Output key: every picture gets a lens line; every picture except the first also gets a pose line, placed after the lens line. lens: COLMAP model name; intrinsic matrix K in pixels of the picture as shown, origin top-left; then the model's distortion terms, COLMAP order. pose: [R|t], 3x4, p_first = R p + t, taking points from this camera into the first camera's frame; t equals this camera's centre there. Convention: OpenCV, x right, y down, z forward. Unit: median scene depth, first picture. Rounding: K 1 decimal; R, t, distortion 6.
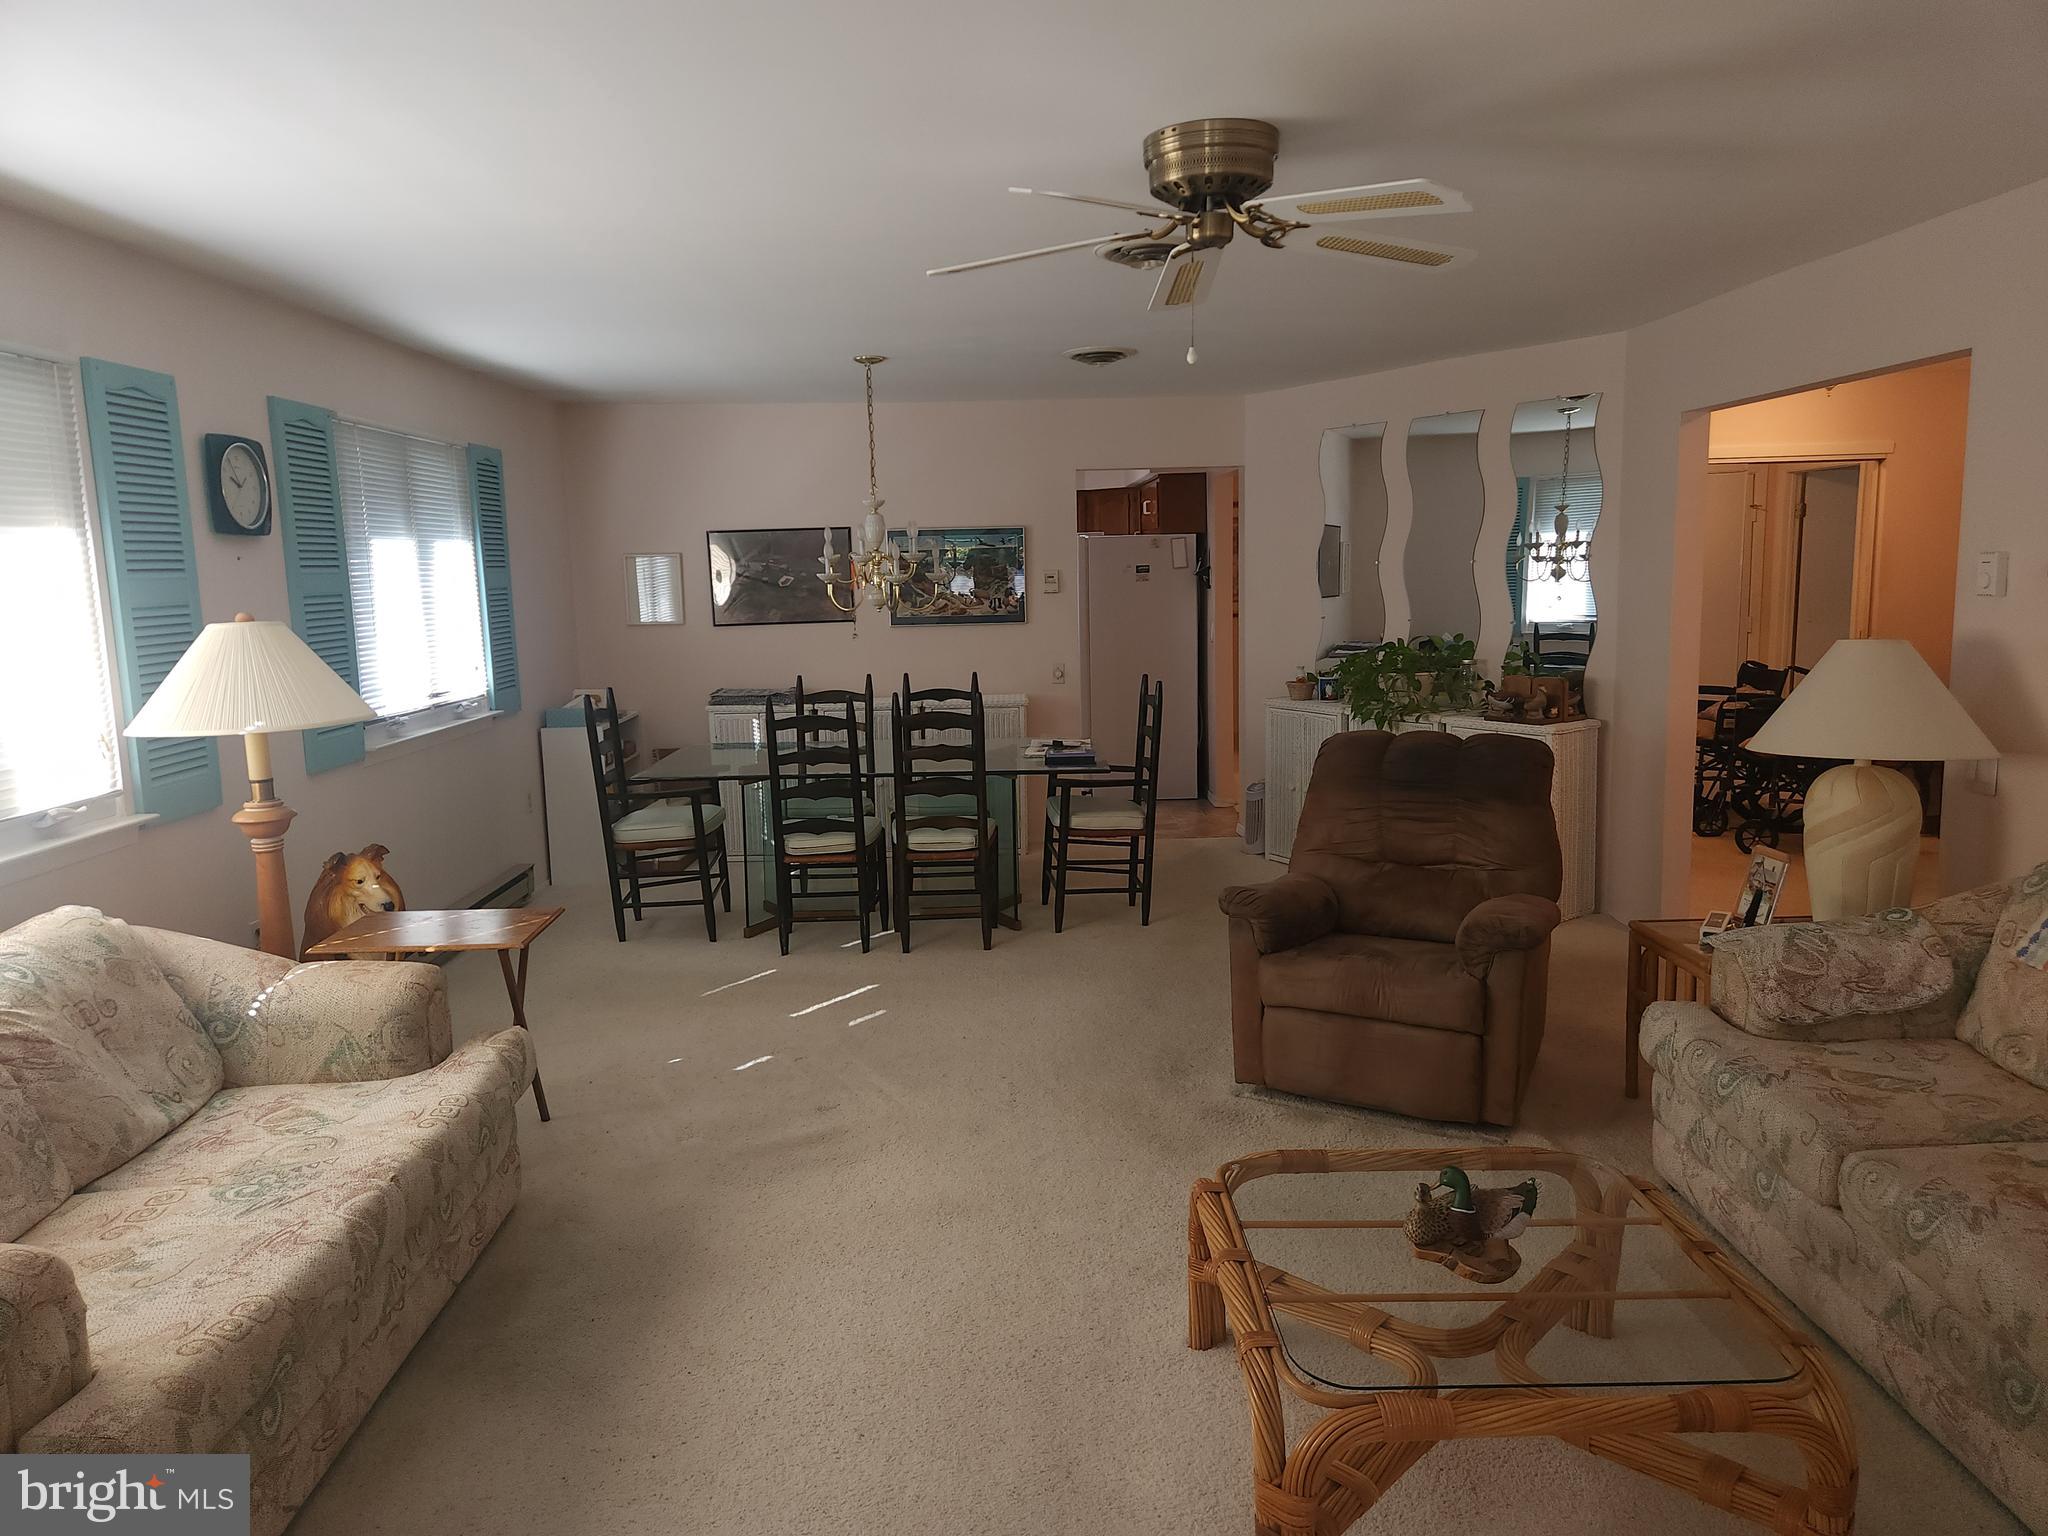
lens RADIAL K [[1352.1, 0, 1025.0], [0, 1352.1, 762.8], [0, 0, 1]] dist [0.079053, -0.069051]
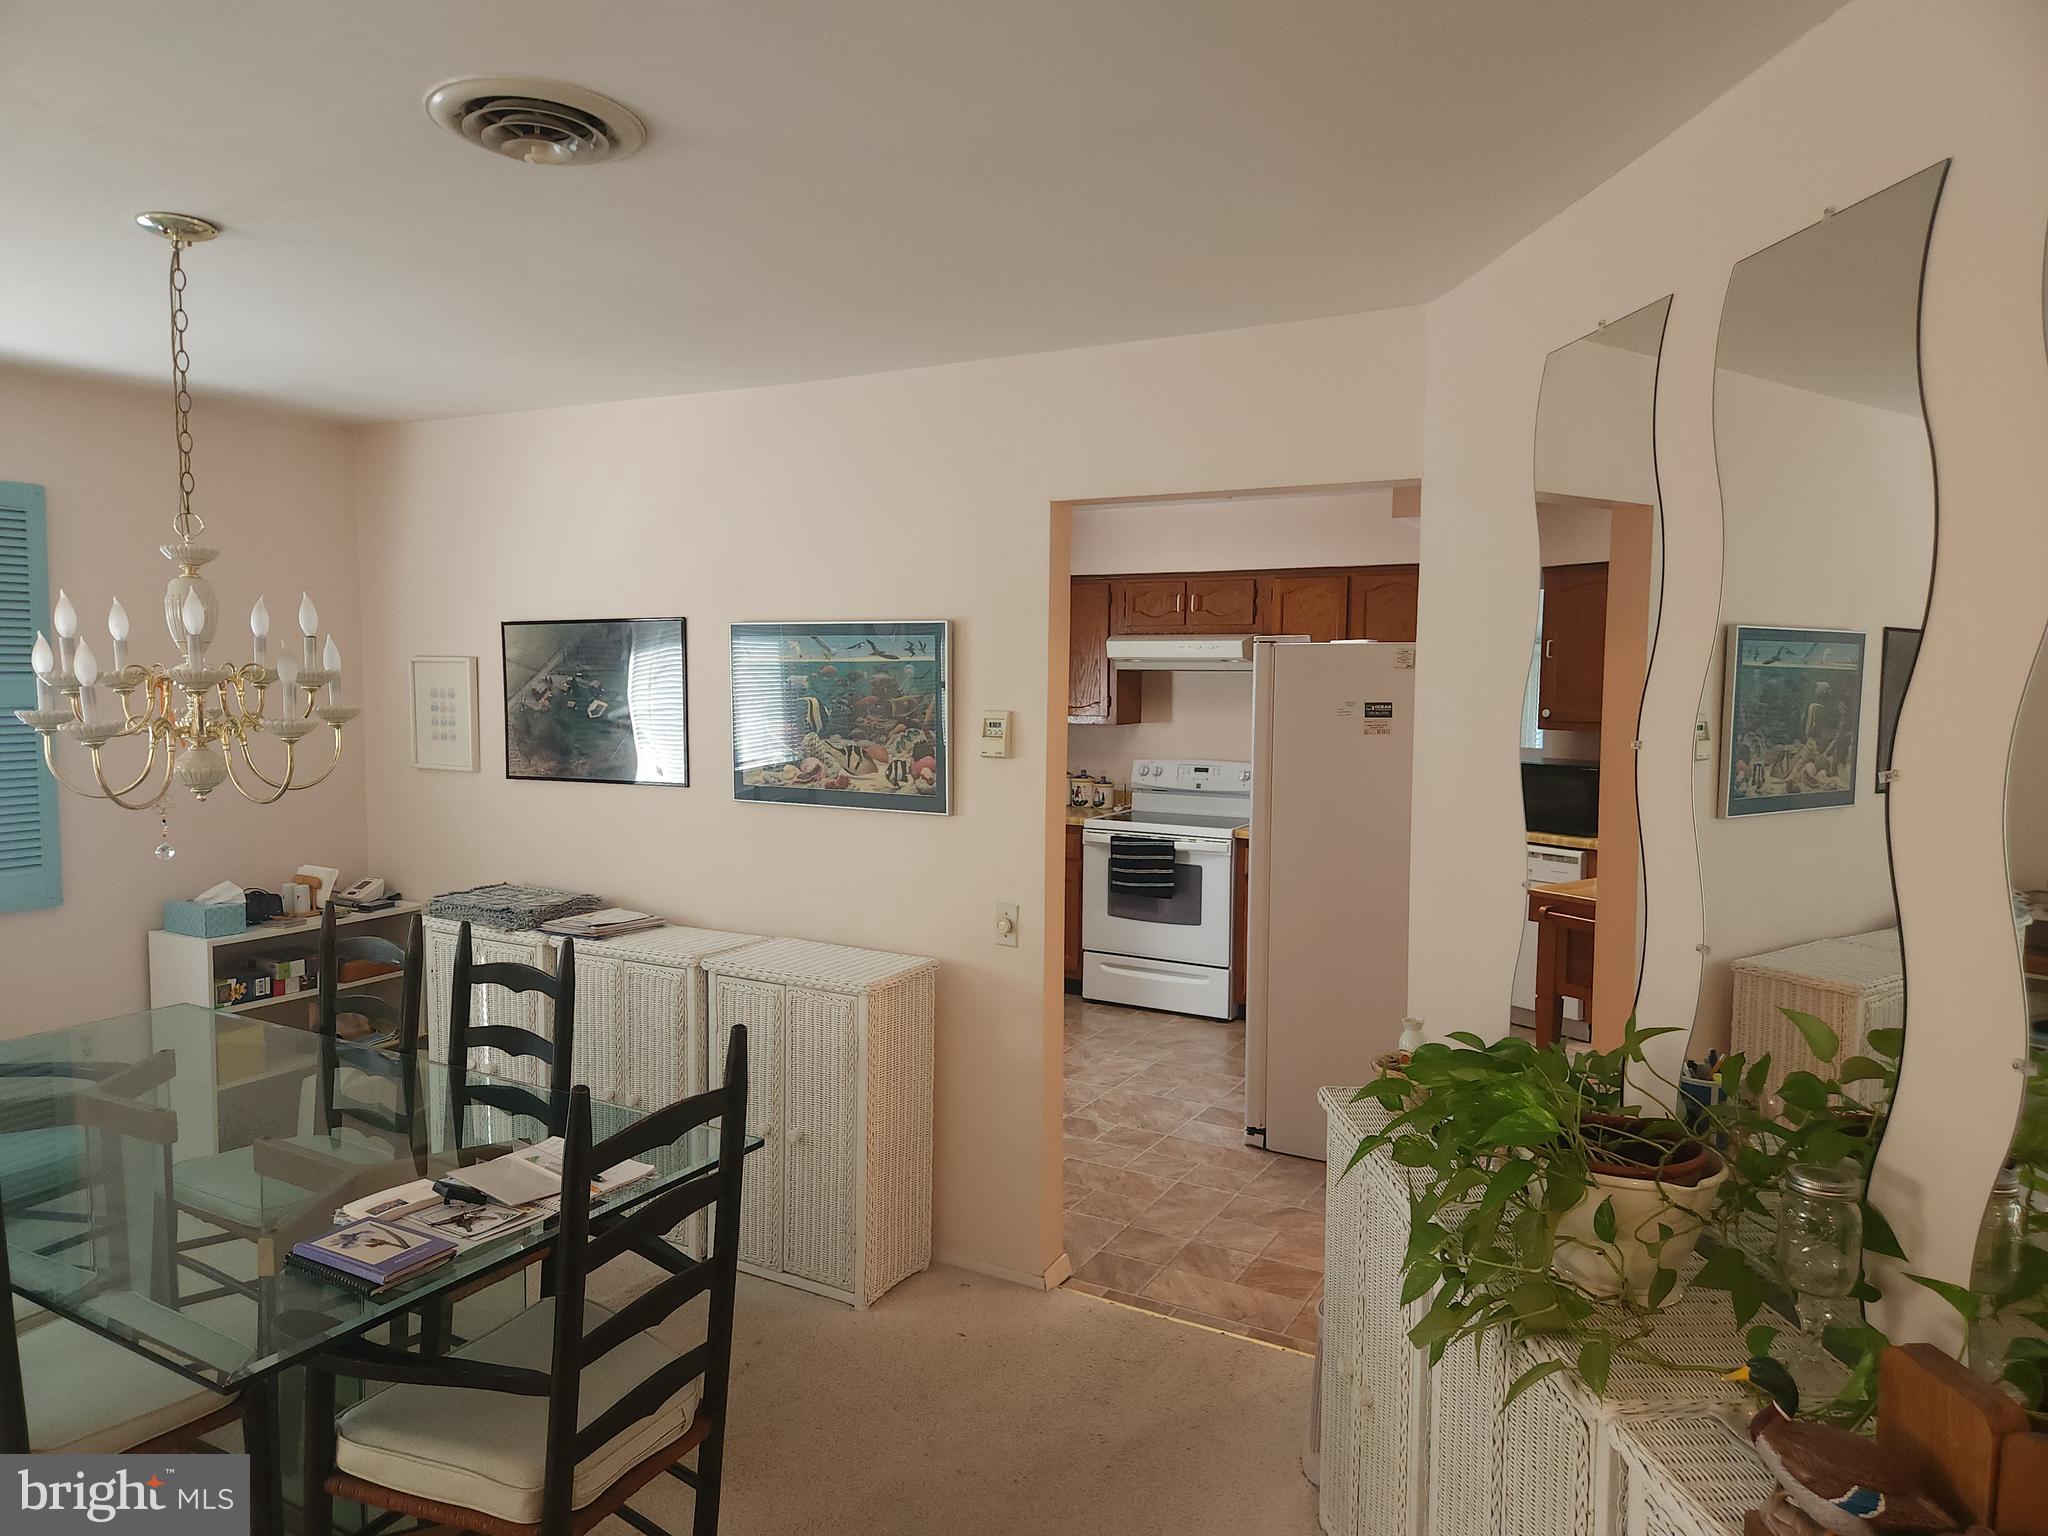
lens RADIAL K [[1352.1, 0, 1012.4], [0, 1352.1, 775.4], [0, 0, 1]] dist [0.079053, -0.069051]
pose [[0.858922, 0.072999, -0.506877, 0.271046], [-0.103840, 0.994053, -0.032799, -0.105098], [0.501468, 0.080805, 0.861394, 0.593804]]
